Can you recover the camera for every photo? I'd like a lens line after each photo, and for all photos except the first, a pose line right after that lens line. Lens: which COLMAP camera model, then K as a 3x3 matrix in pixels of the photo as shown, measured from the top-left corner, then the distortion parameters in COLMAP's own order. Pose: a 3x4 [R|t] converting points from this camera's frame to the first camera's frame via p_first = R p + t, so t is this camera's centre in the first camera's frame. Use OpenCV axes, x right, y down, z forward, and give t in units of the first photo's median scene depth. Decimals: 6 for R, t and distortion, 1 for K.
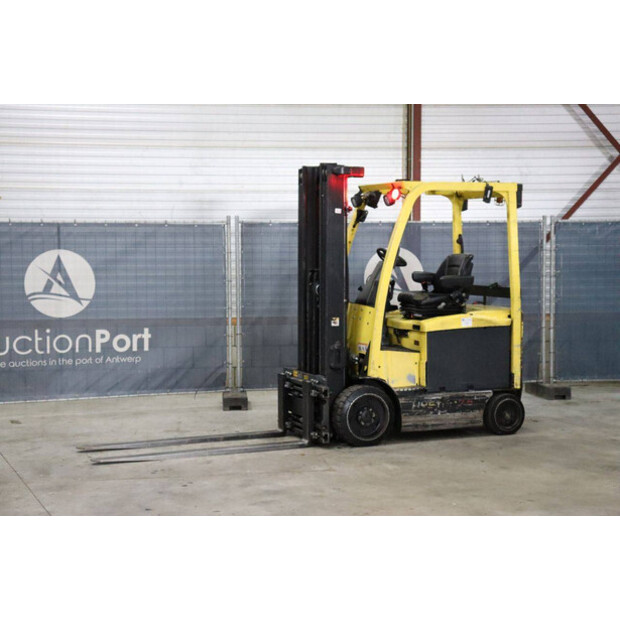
lens RADIAL K [[1080.8, 0, 313.6], [0, 1080.8, 319.0], [0, 0, 1]] dist [0.212399, 0.000000]
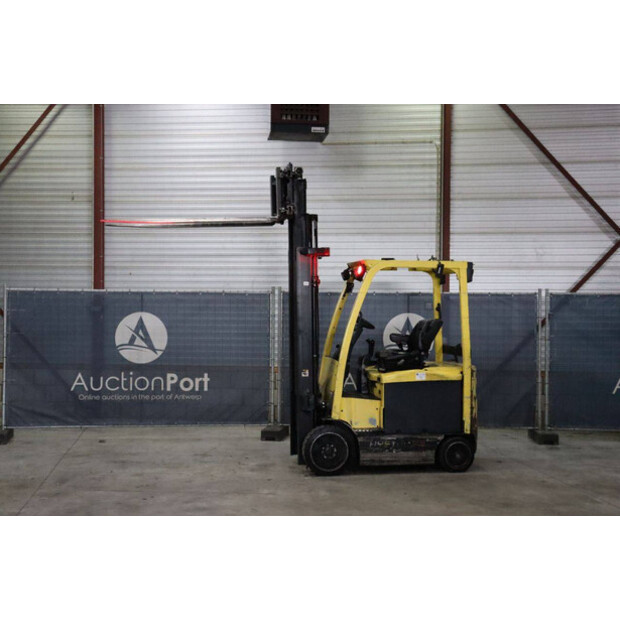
lens RADIAL K [[848.5, 0, 323.1], [0, 848.5, 314.8], [0, 0, 1]] dist [0.069808, 0.000000]
pose [[0.972340, 0.013432, -0.233184, 0.233993], [-0.027567, 0.997967, -0.057468, -0.007350], [0.231938, 0.062307, 0.970733, 0.050923]]
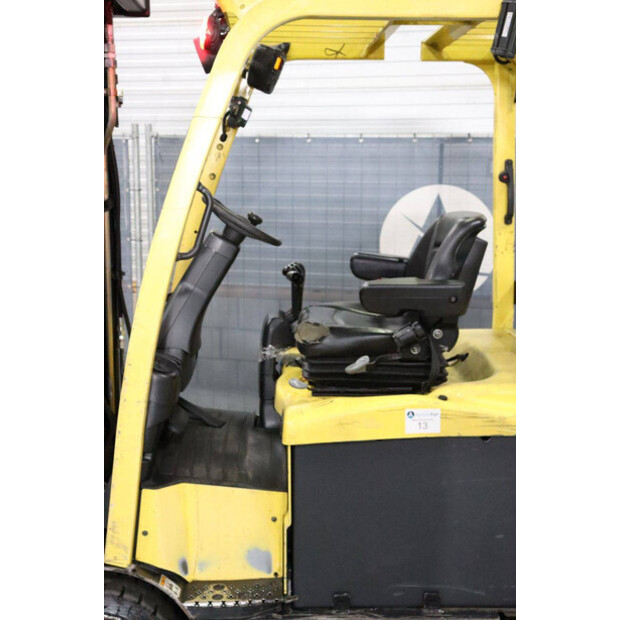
lens RADIAL K [[812.3, 0, 311.3], [0, 812.3, 312.8], [0, 0, 1]] dist [0.063887, 0.000000]
pose [[0.936652, 0.071406, -0.342904, 0.177737], [-0.034802, 0.993127, 0.111745, -0.053435], [0.348527, -0.092732, 0.932700, 0.691131]]
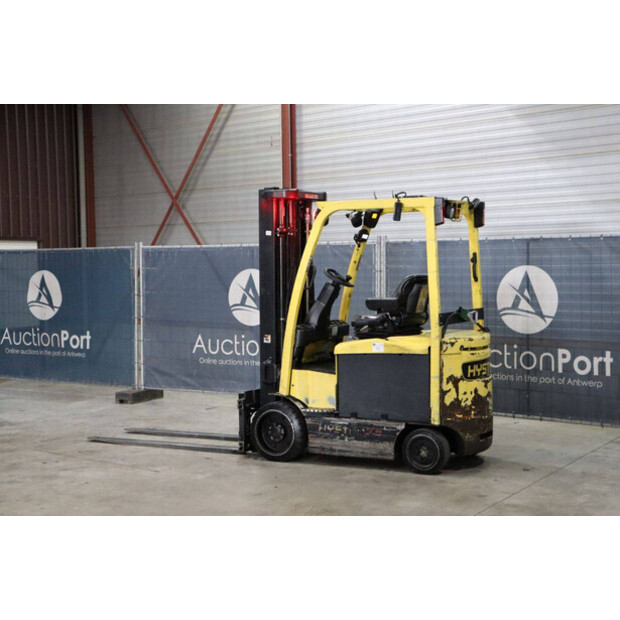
lens RADIAL K [[1080.8, 0, 319.5], [0, 1080.8, 302.7], [0, 0, 1]] dist [0.212399, 0.000000]
pose [[0.619208, 0.026858, -0.784768, 0.779780], [-0.046555, 0.998913, -0.002546, -0.028480], [0.783846, 0.038111, 0.619785, 0.343391]]
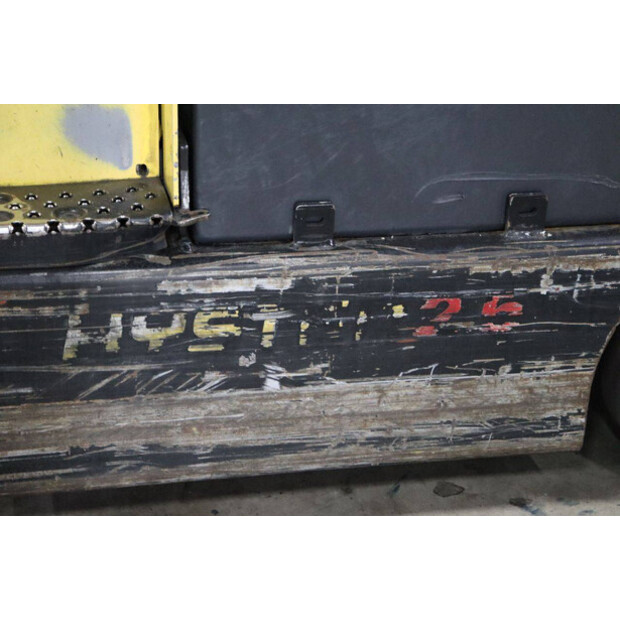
lens RADIAL K [[1437.5, 0, 312.0], [0, 1437.5, 309.6], [0, 0, 1]] dist [0.422075, 0.000000]
pose [[0.983401, 0.109779, -0.144471, 0.135073], [-0.053817, 0.936853, 0.345557, 0.008363], [0.173283, -0.332046, 0.927210, 0.747657]]
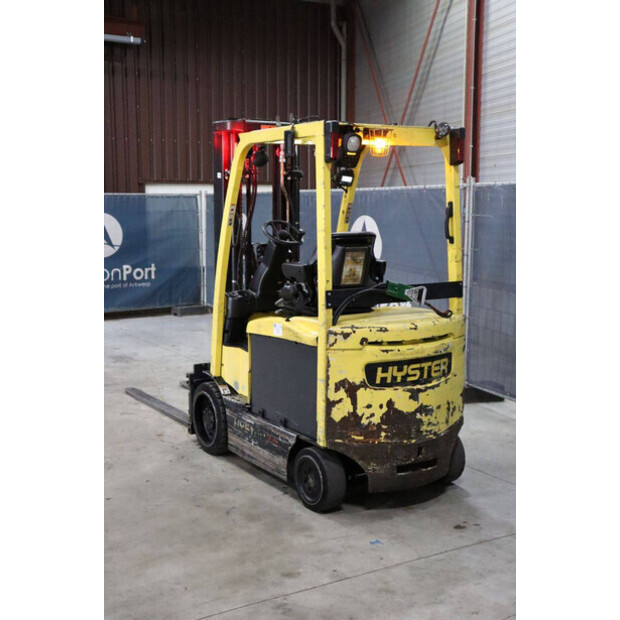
lens RADIAL K [[846.4, 0, 308.1], [0, 846.4, 310.8], [0, 0, 1]] dist [0.065098, 0.000000]
pose [[0.154360, 0.127843, -0.979709, 0.624559], [-0.066813, 0.990674, 0.118747, -0.069378], [0.985753, 0.047127, 0.161462, 0.854342]]
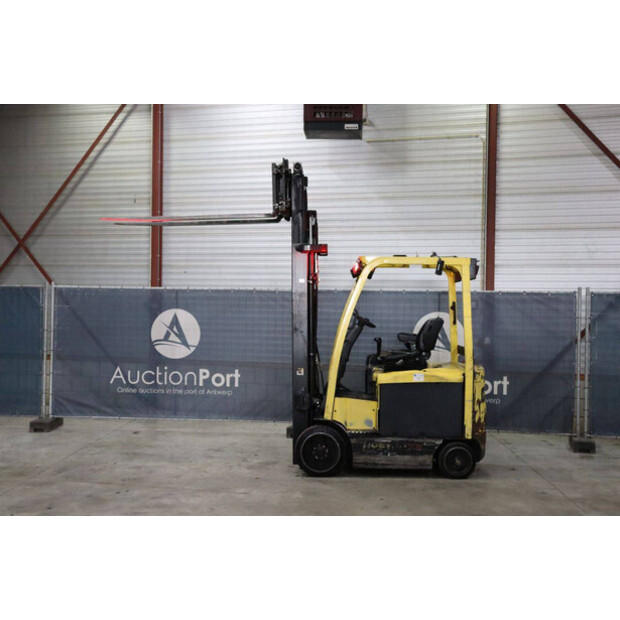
lens RADIAL K [[810.6, 0, 322.5], [0, 810.6, 313.3], [0, 0, 1]] dist [0.054972, 0.000000]
pose [[0.915721, 0.021227, -0.401254, 0.360709], [-0.045879, 0.997596, -0.051927, -0.014316], [0.399187, 0.065960, 0.914494, 0.151162]]
